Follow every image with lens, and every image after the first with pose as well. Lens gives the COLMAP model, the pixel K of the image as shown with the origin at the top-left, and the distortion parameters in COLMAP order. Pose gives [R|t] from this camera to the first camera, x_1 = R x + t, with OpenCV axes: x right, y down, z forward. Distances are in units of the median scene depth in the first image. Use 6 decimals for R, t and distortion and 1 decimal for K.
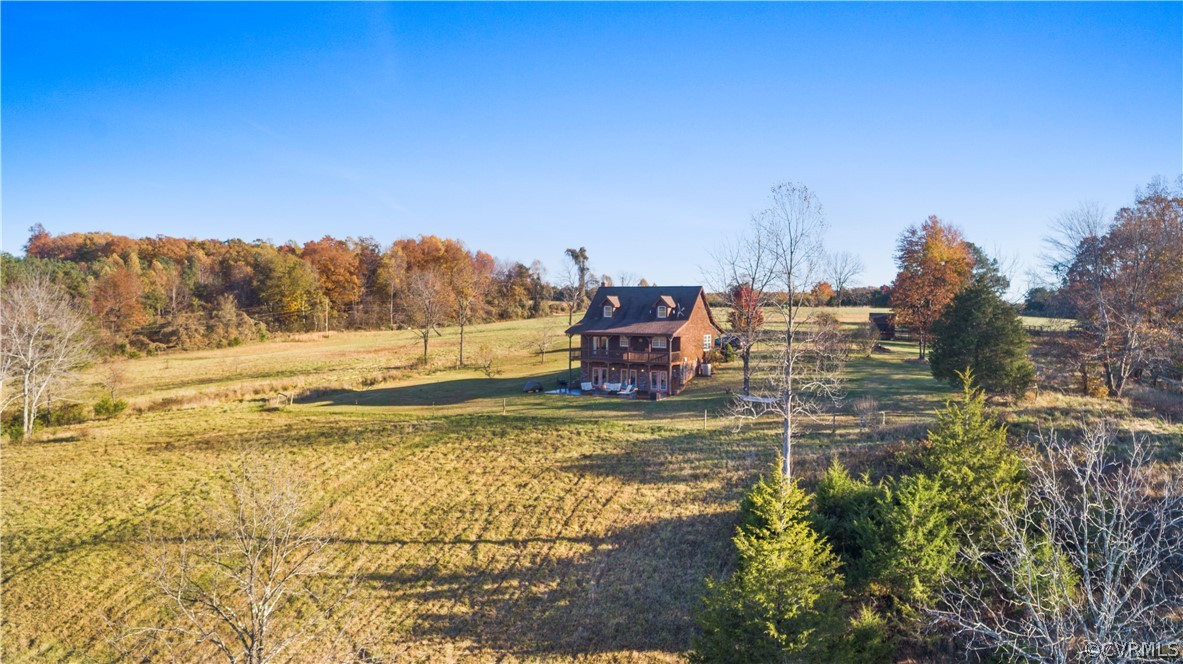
lens RADIAL K [[808.8, 0, 591.5], [0, 808.8, 332.0], [0, 0, 1]] dist [-0.003359, -0.001571]
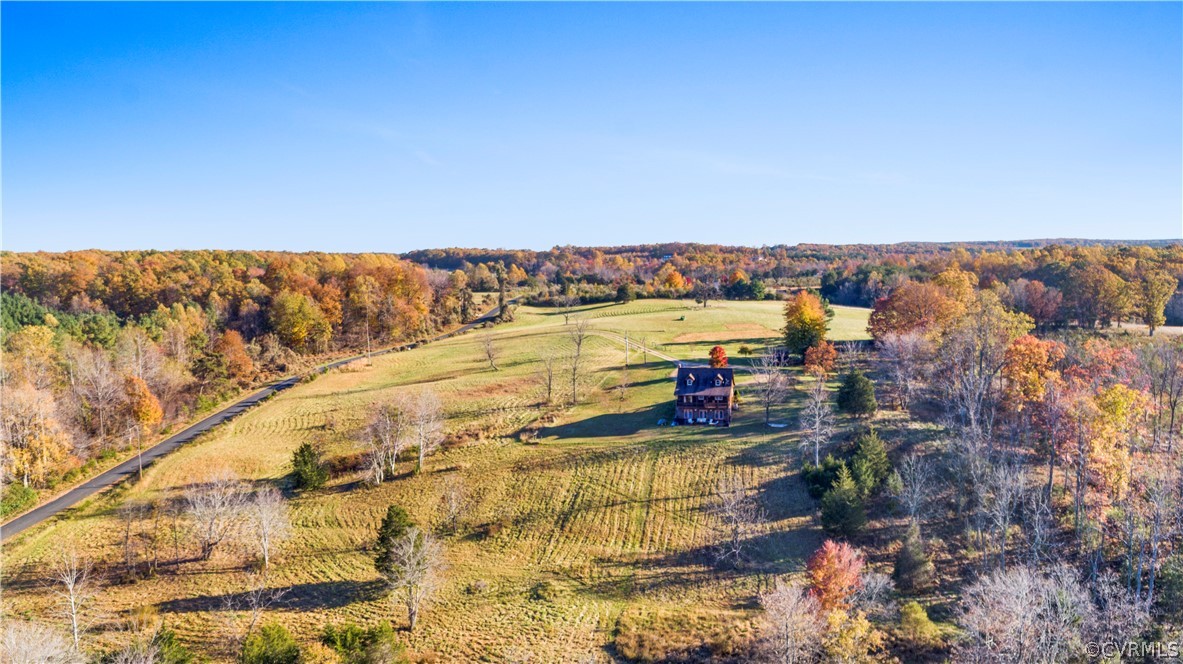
lens RADIAL K [[805.5, 0, 591.5], [0, 805.5, 332.0], [0, 0, 1]] dist [-0.087154, -0.000394]
pose [[0.971061, -0.051333, 0.233248, -0.727799], [0.037682, 0.997326, 0.062613, -0.303829], [-0.235839, -0.052012, 0.970399, -0.975273]]
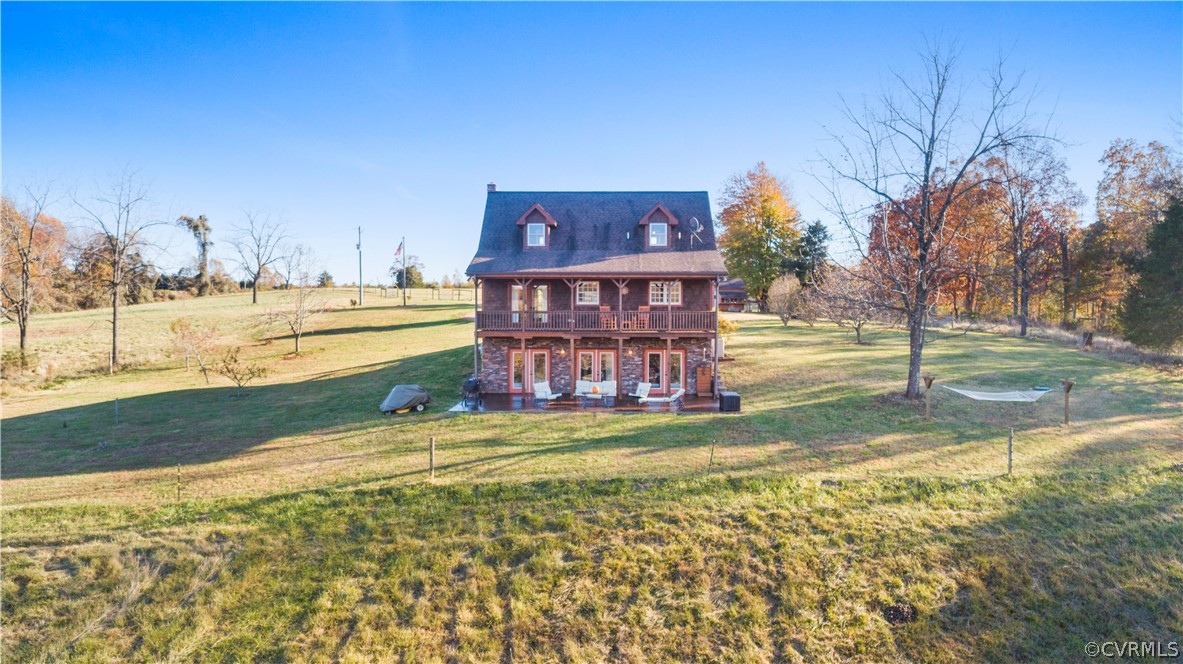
lens RADIAL K [[808.8, 0, 591.5], [0, 808.8, 332.0], [0, 0, 1]] dist [-0.003359, -0.001571]
pose [[0.879271, -0.015587, 0.476067, -0.186491], [0.017098, 0.999853, 0.001156, 0.034051], [-0.476015, 0.007123, 0.879408, 0.580892]]
